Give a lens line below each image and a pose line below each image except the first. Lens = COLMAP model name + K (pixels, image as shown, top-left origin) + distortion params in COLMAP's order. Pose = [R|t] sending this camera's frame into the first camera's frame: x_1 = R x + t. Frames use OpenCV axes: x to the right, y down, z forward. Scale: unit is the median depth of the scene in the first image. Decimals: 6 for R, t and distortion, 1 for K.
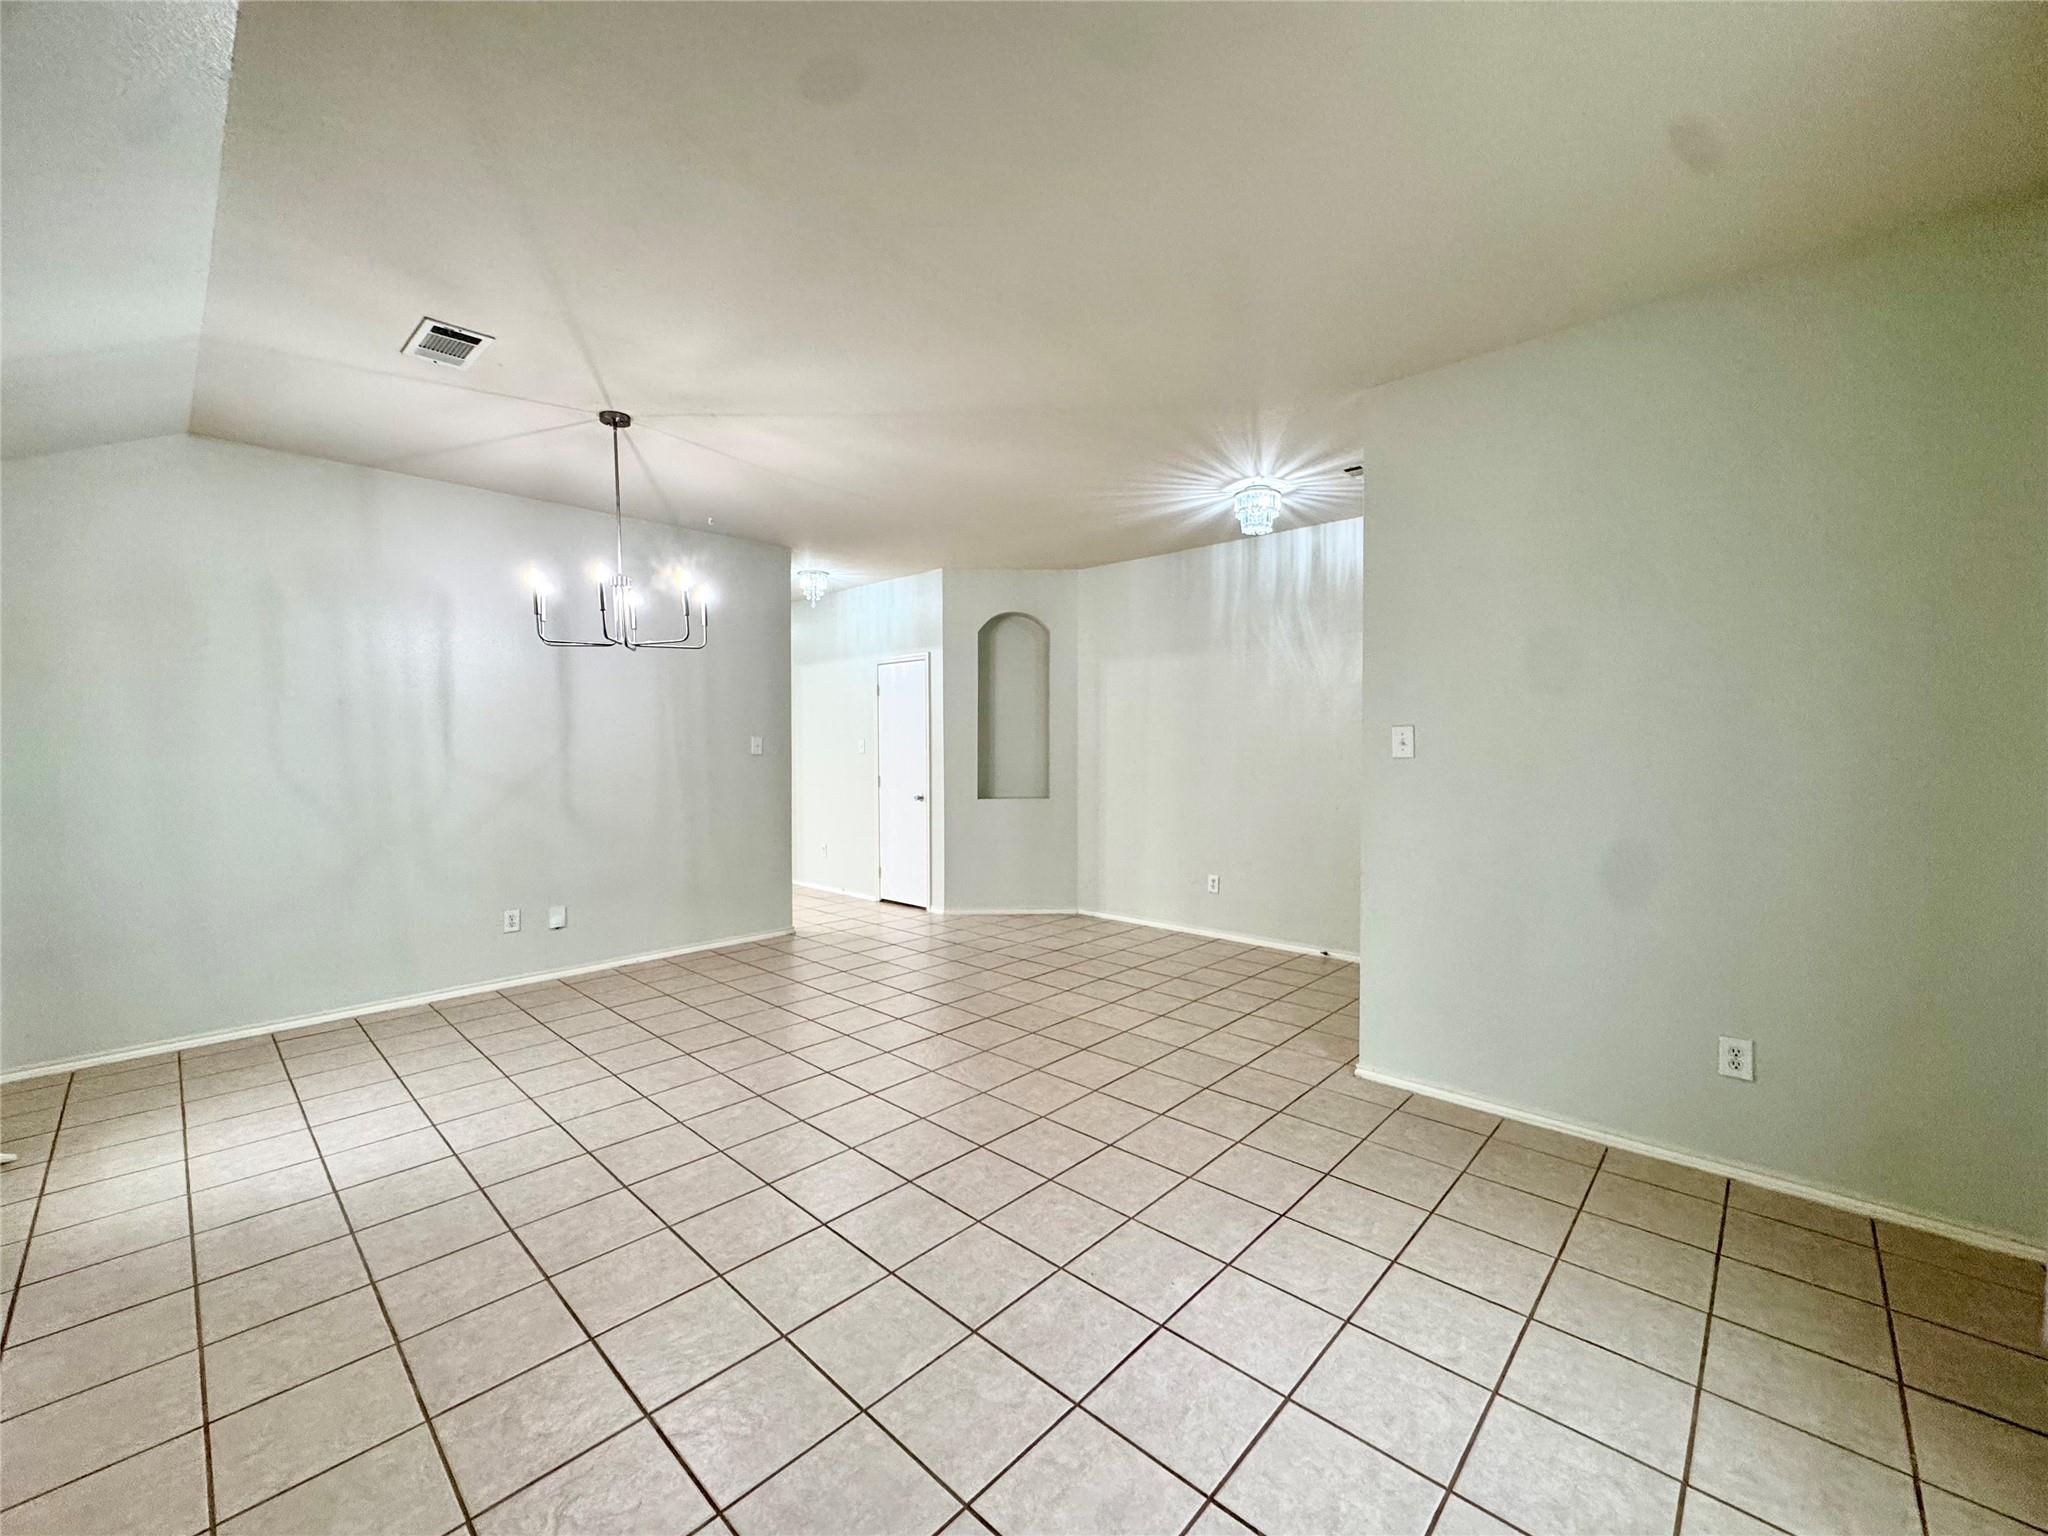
lens RADIAL K [[817.0, 0, 1034.5], [0, 817.0, 769.2], [0, 0, 1]] dist [-0.005335, 0.001397]
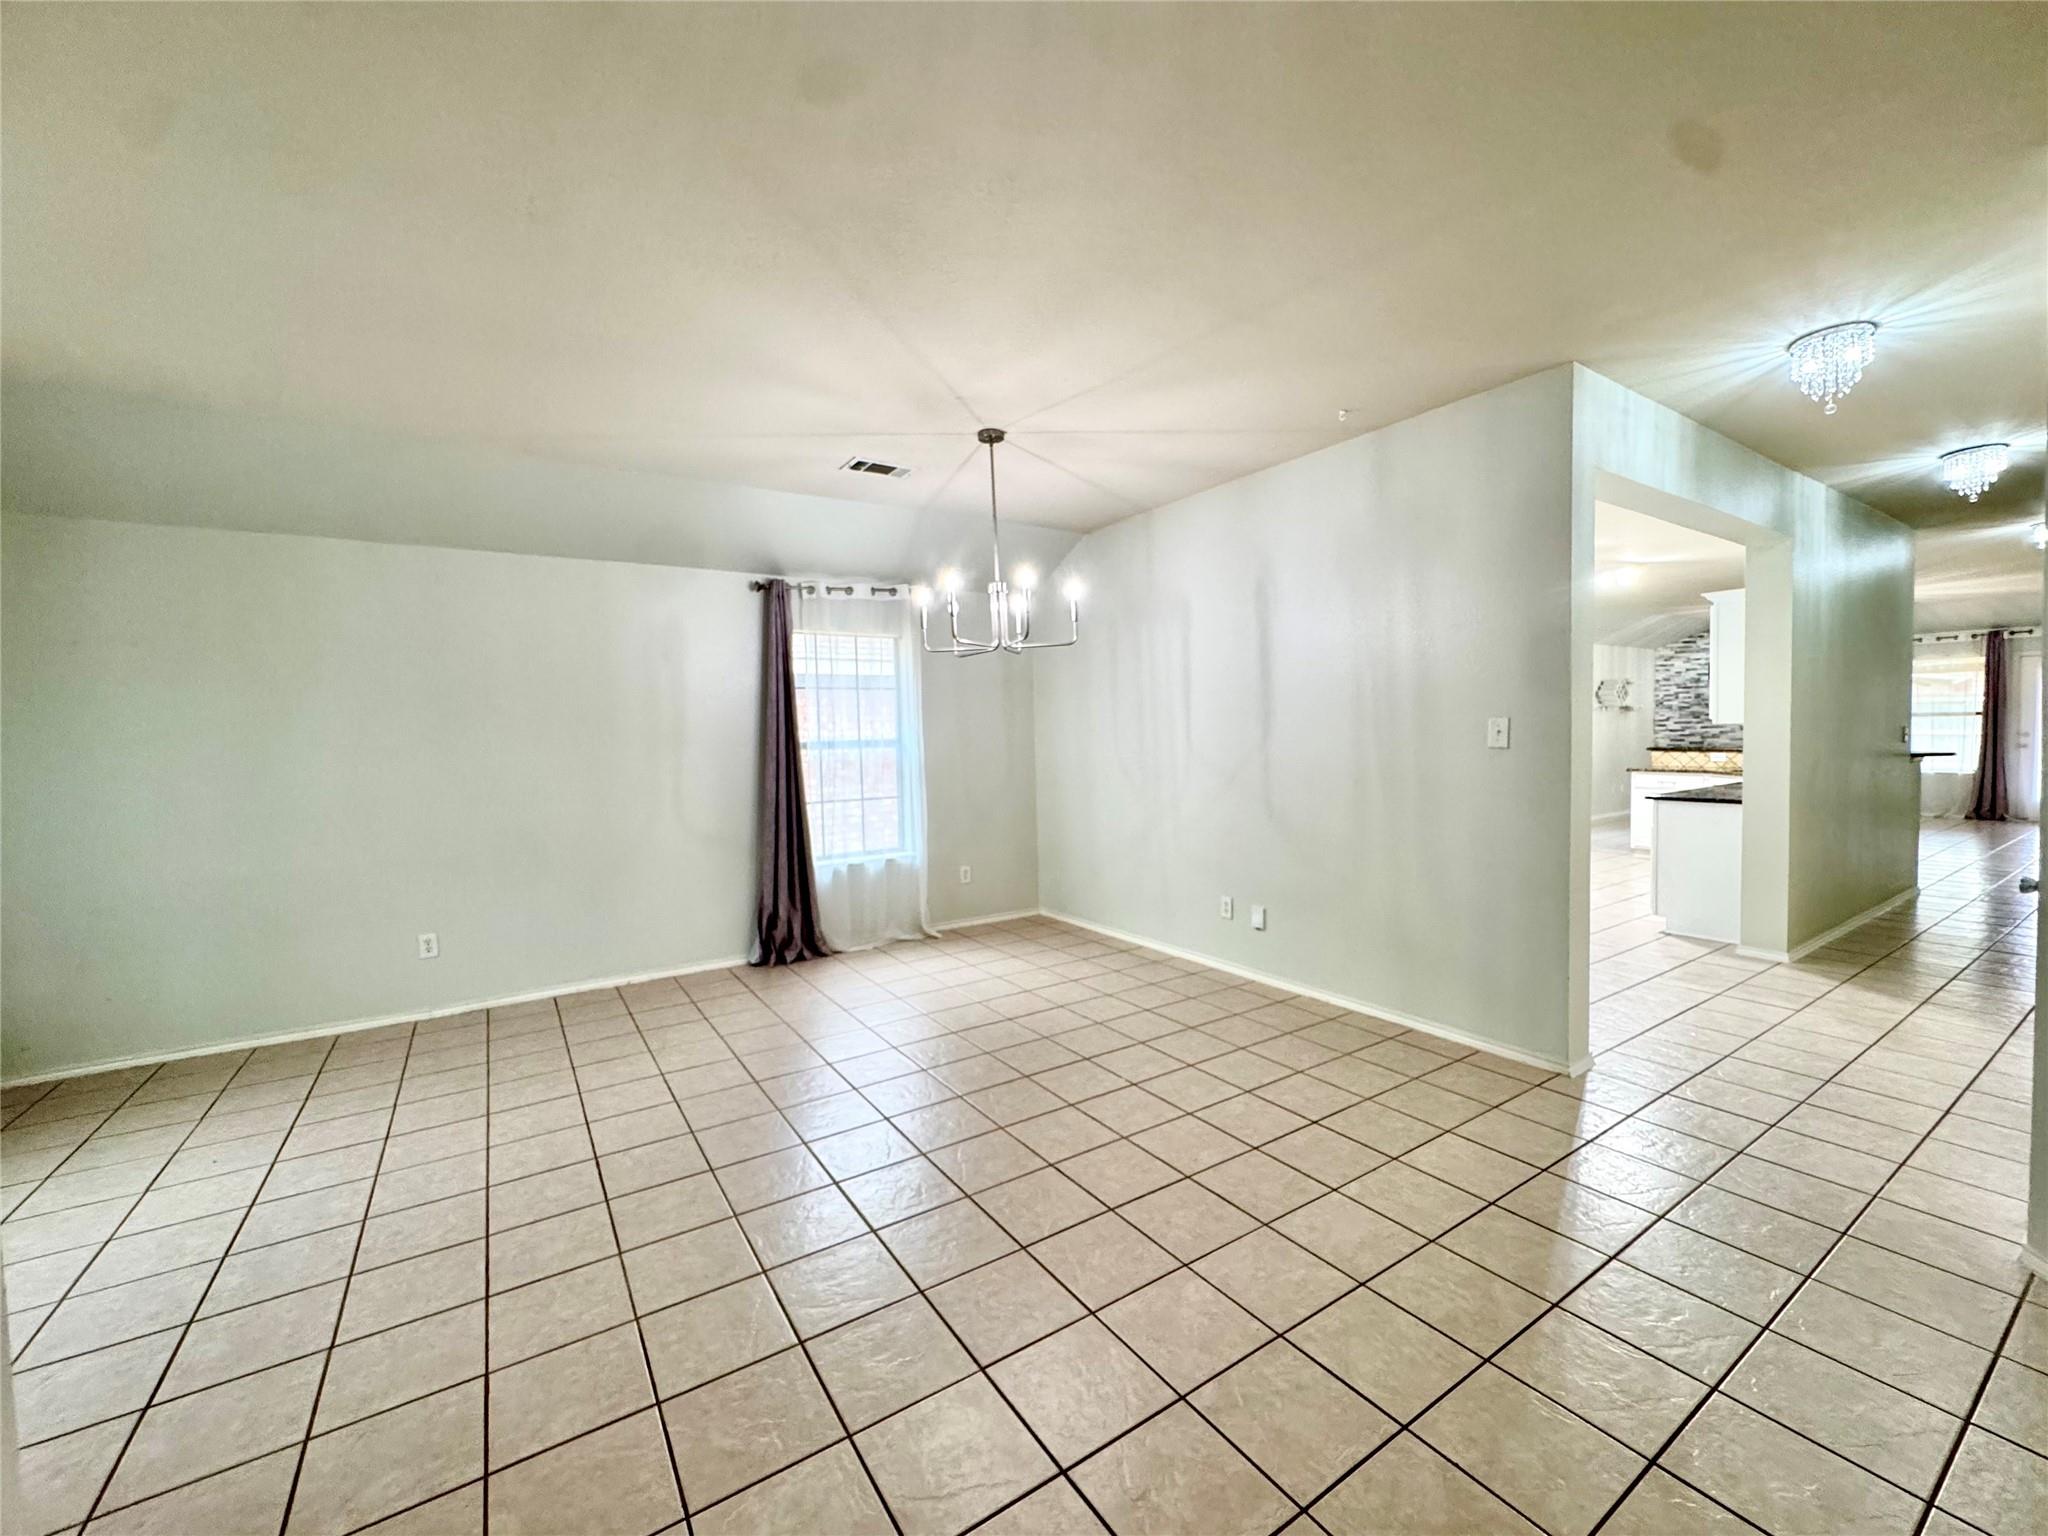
lens RADIAL K [[817.0, 0, 1007.0], [0, 817.0, 765.5], [0, 0, 1]] dist [-0.005335, 0.001397]
pose [[-0.254913, 0.047166, -0.965813, 0.530851], [-0.003769, 0.998754, 0.049769, -0.053544], [0.966957, 0.016327, -0.254418, 1.298275]]
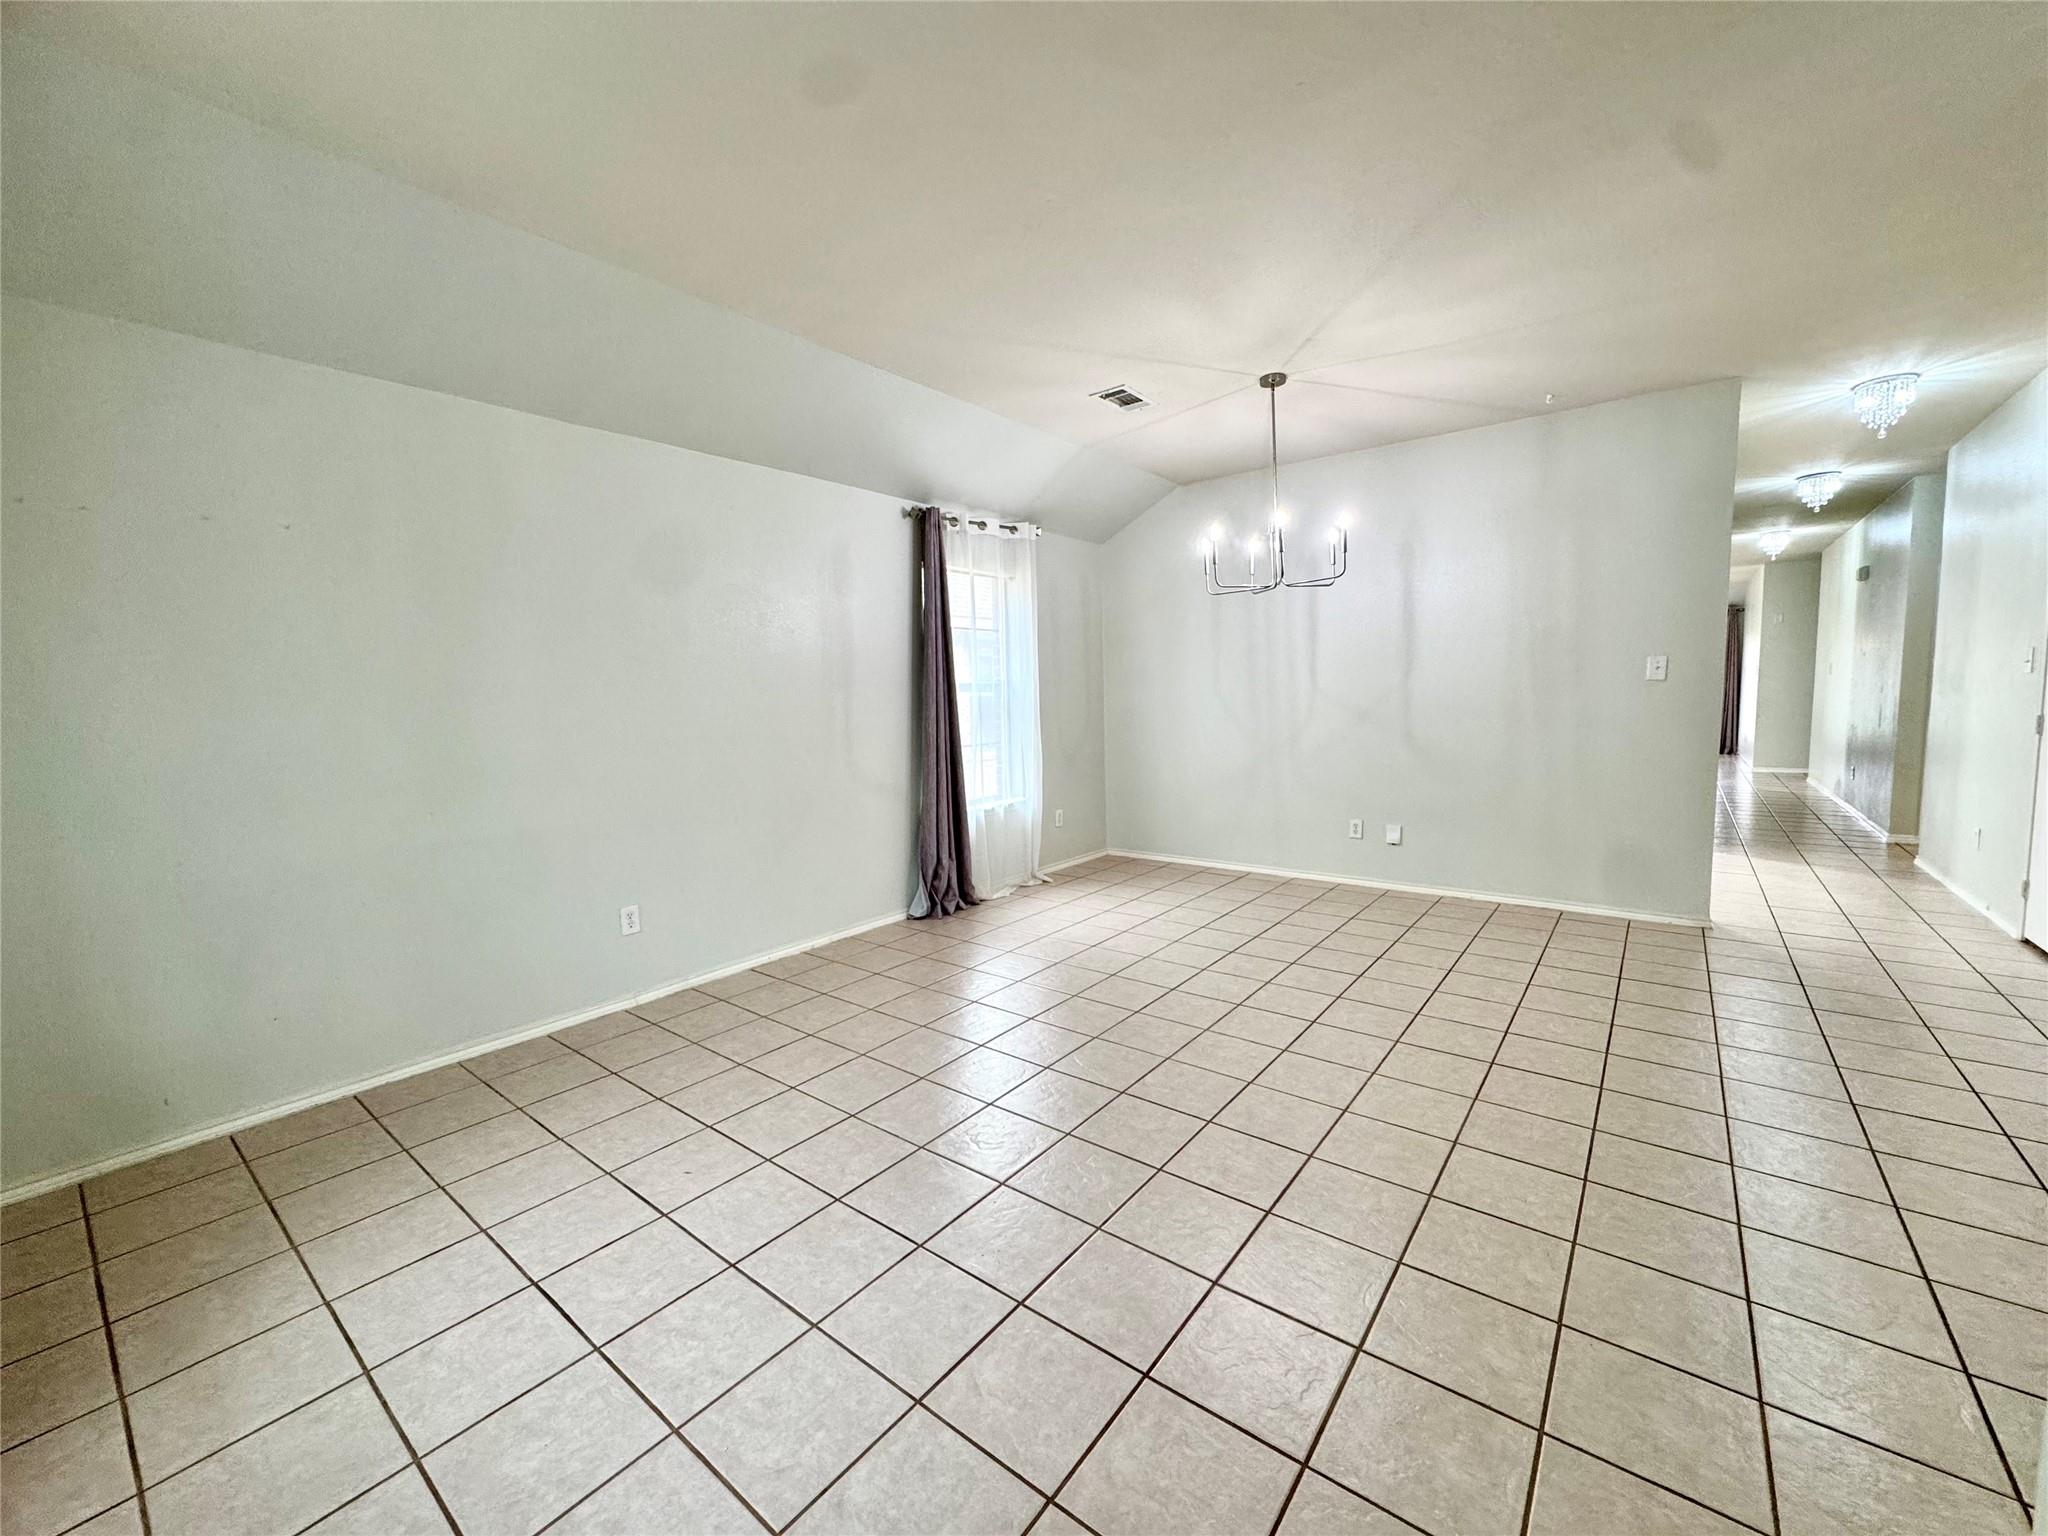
lens RADIAL K [[817.0, 0, 1007.0], [0, 817.0, 766.8], [0, 0, 1]] dist [-0.005335, 0.001397]
pose [[0.065605, 0.090404, -0.993742, 0.611674], [-0.004328, 0.995904, 0.090315, -0.004974], [0.997836, -0.001625, 0.065728, 0.565012]]
